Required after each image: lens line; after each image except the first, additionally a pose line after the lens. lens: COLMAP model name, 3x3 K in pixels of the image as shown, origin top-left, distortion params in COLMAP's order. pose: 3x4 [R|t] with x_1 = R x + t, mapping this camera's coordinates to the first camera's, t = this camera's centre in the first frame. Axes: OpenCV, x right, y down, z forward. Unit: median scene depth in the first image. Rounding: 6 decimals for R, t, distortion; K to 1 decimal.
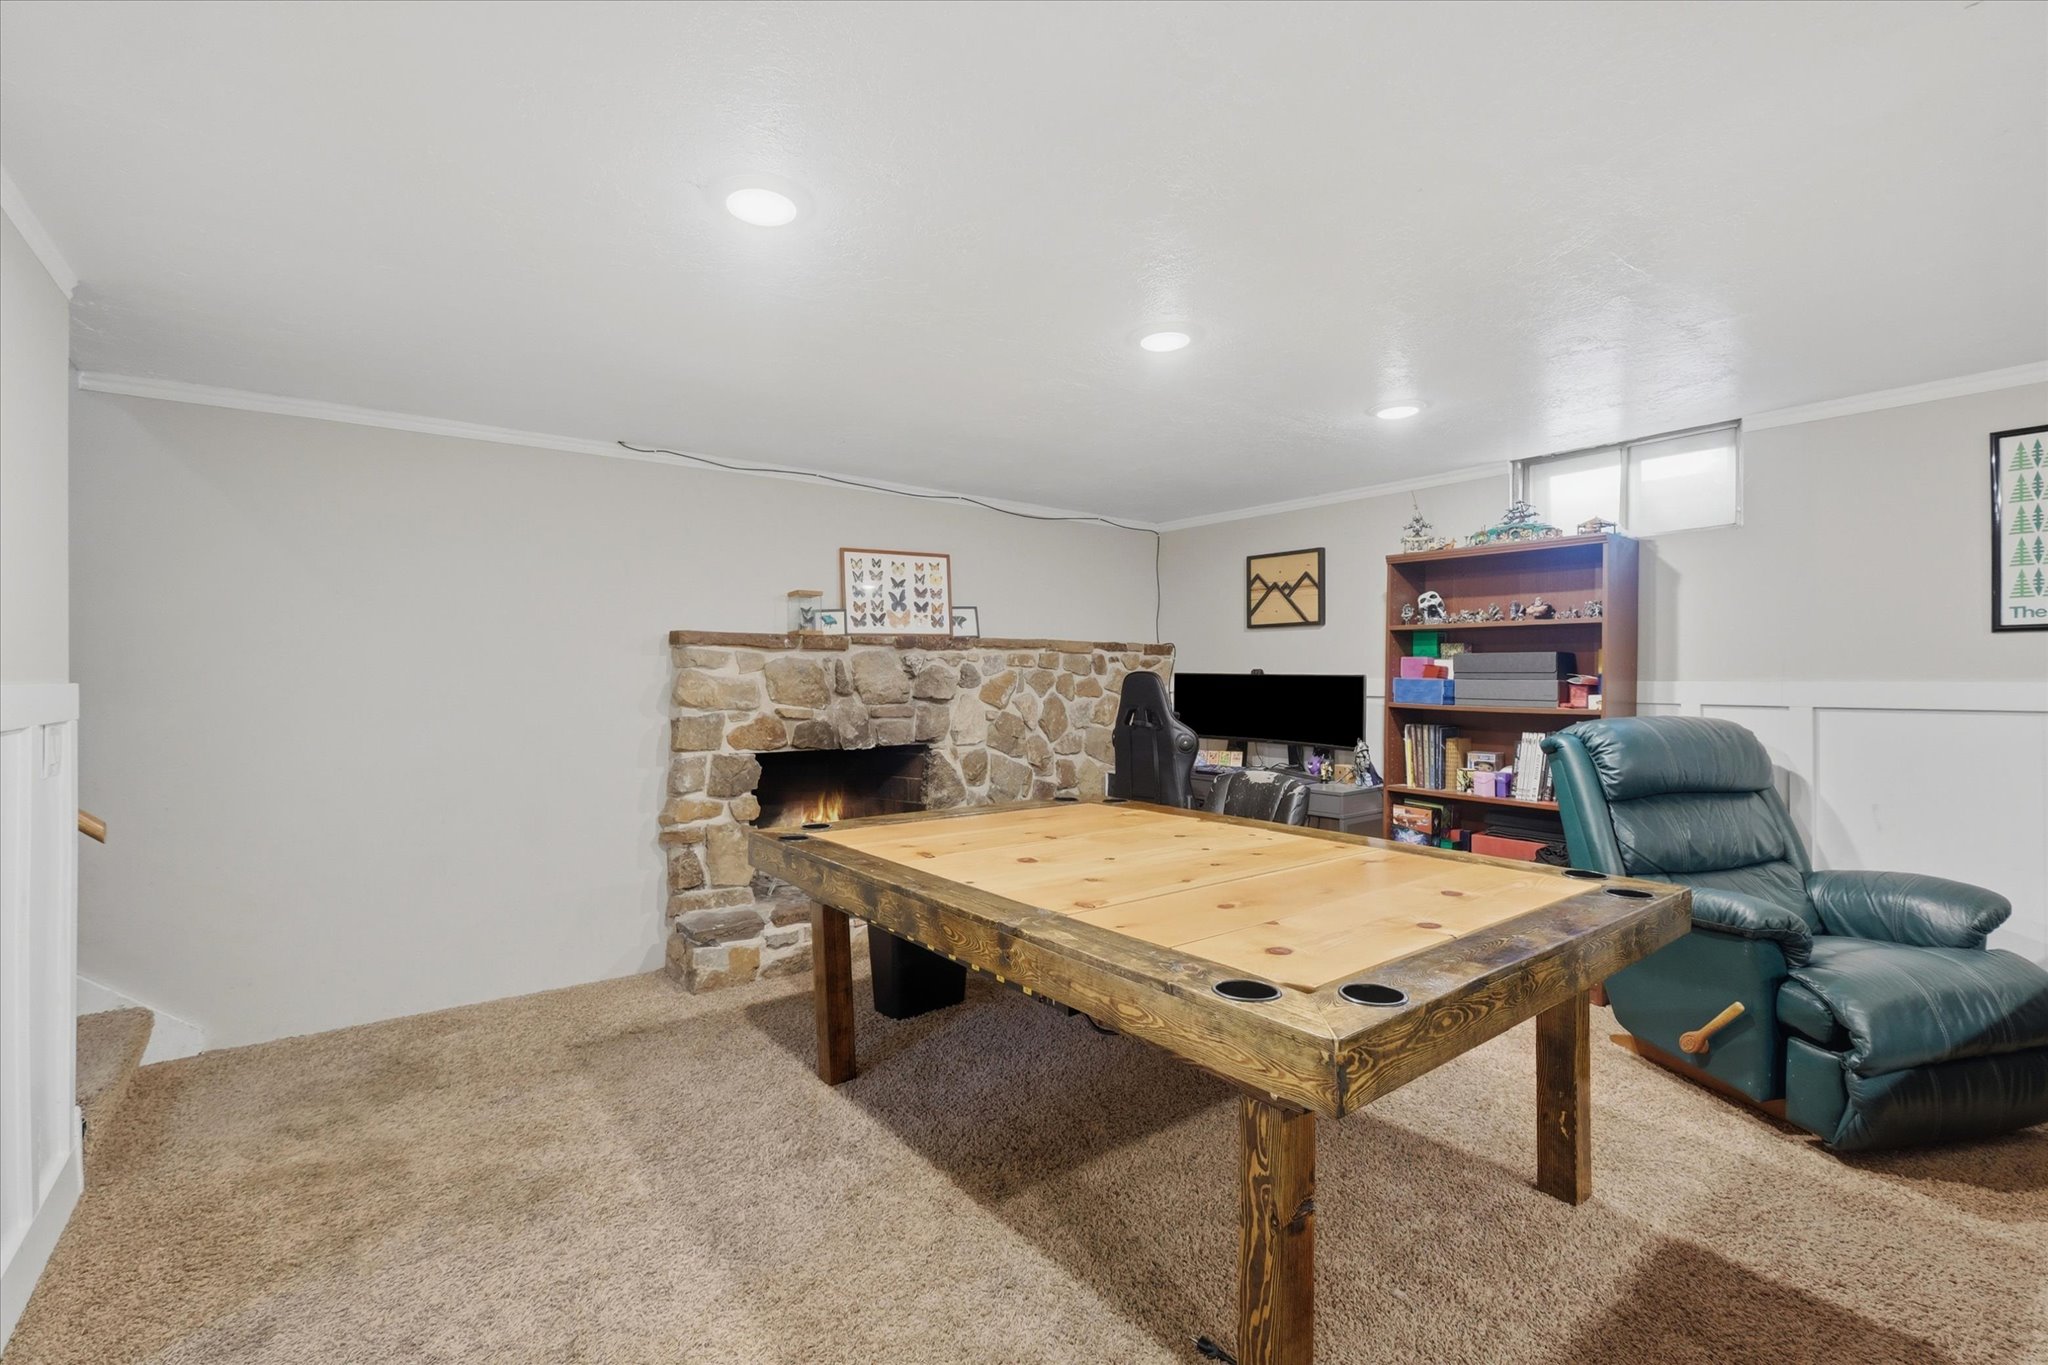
lens RADIAL K [[914.0, 0, 1026.8], [0, 914.0, 683.0], [0, 0, 1]] dist [-0.005386, -0.000264]
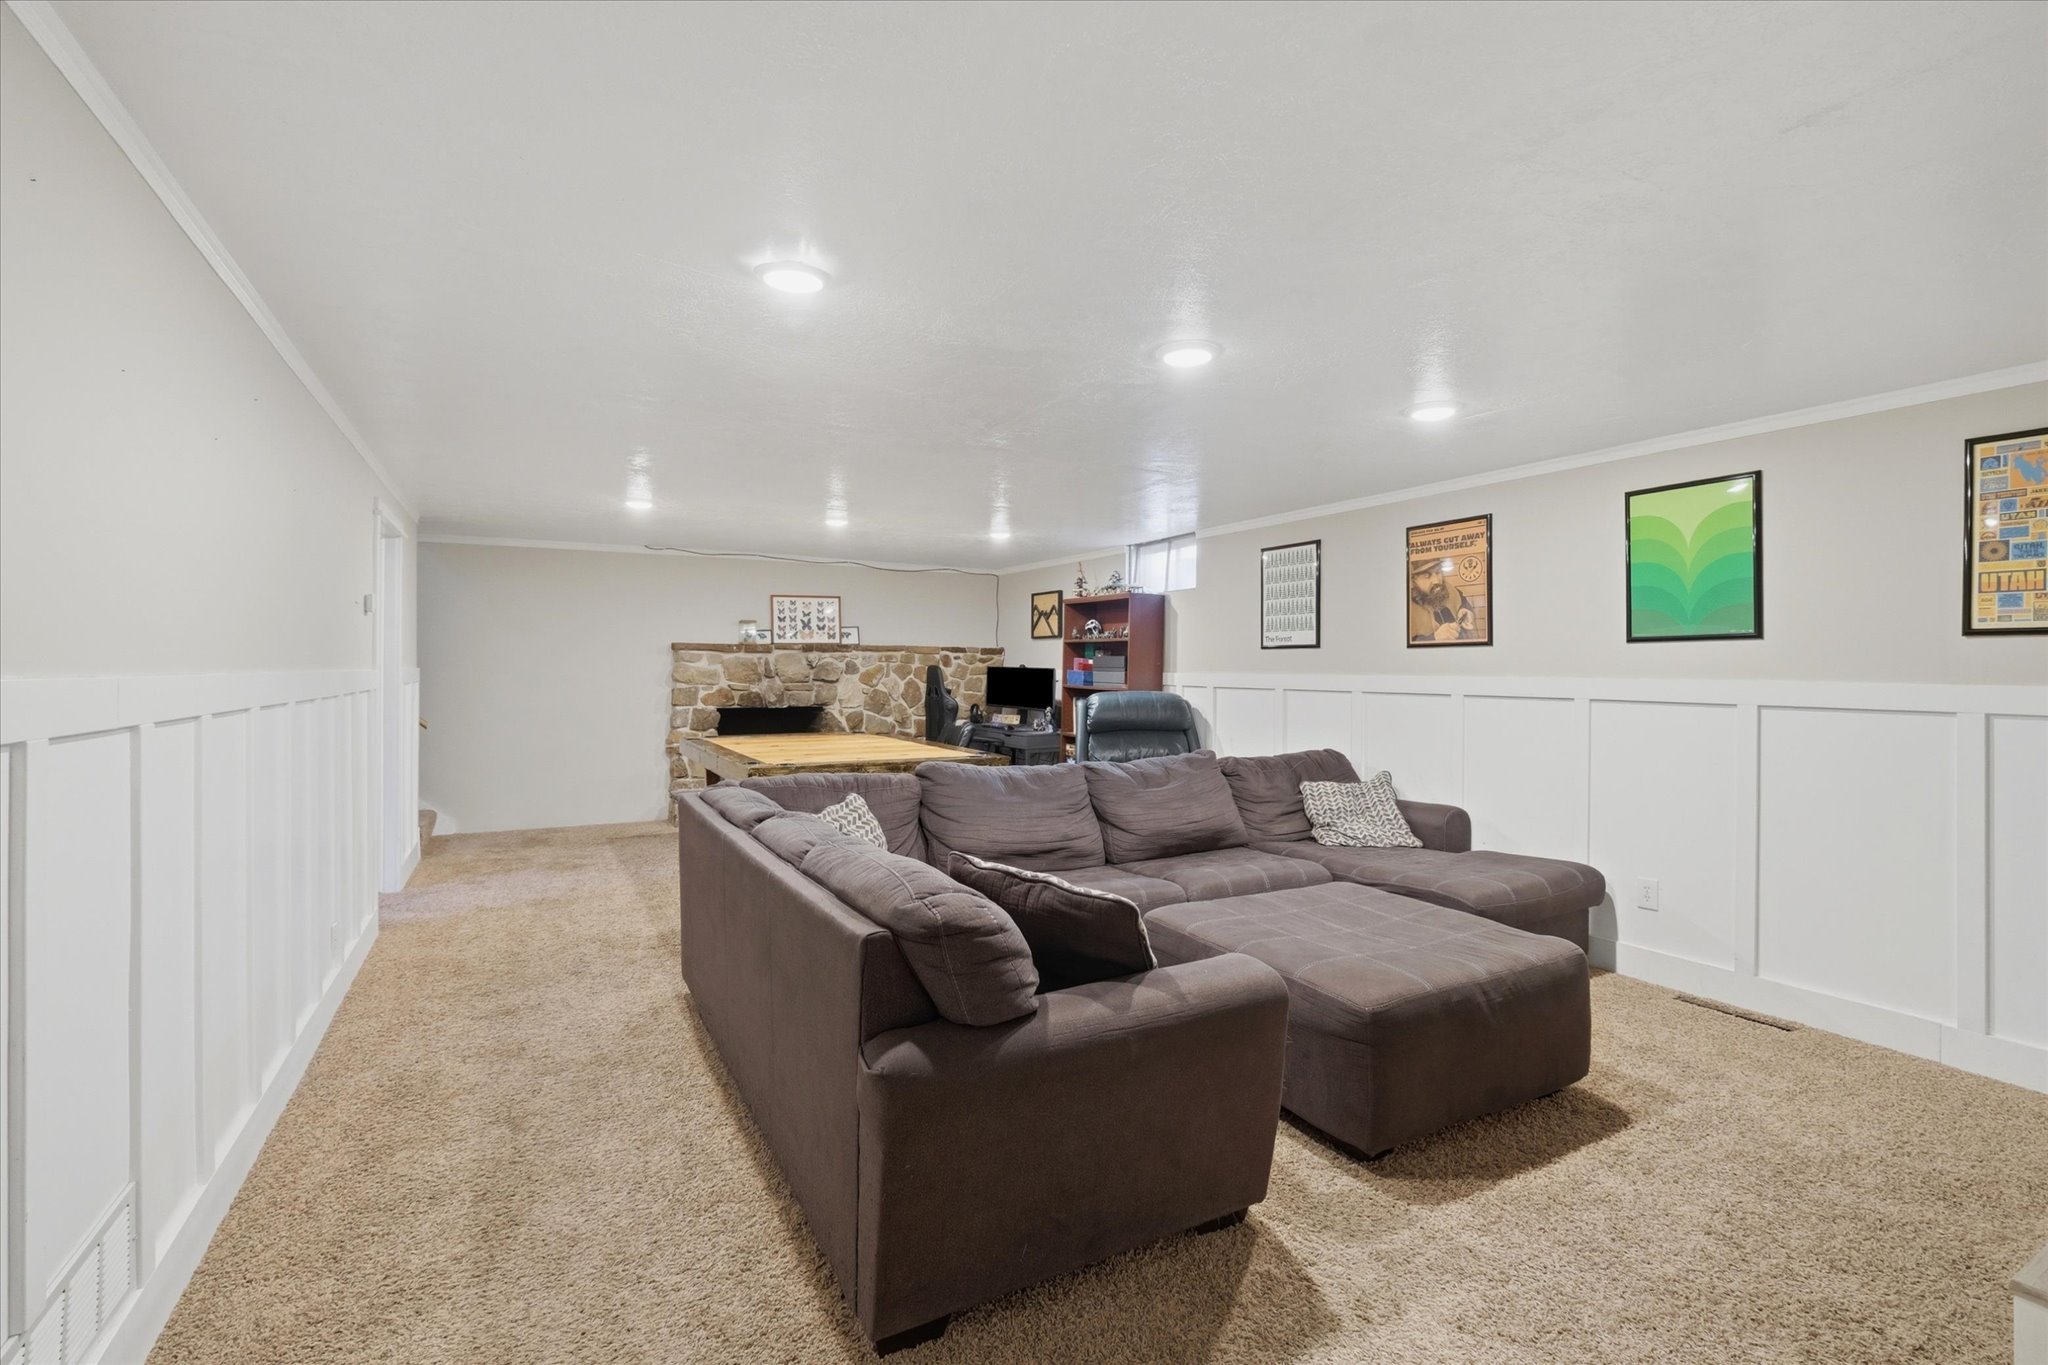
lens RADIAL K [[914.0, 0, 1023.2], [0, 914.0, 676.1], [0, 0, 1]] dist [-0.005386, -0.000264]
pose [[0.987603, 0.008944, -0.156719, 0.570633], [-0.008853, 0.999960, 0.001275, 0.003880], [0.156725, 0.000129, 0.987642, -0.693727]]
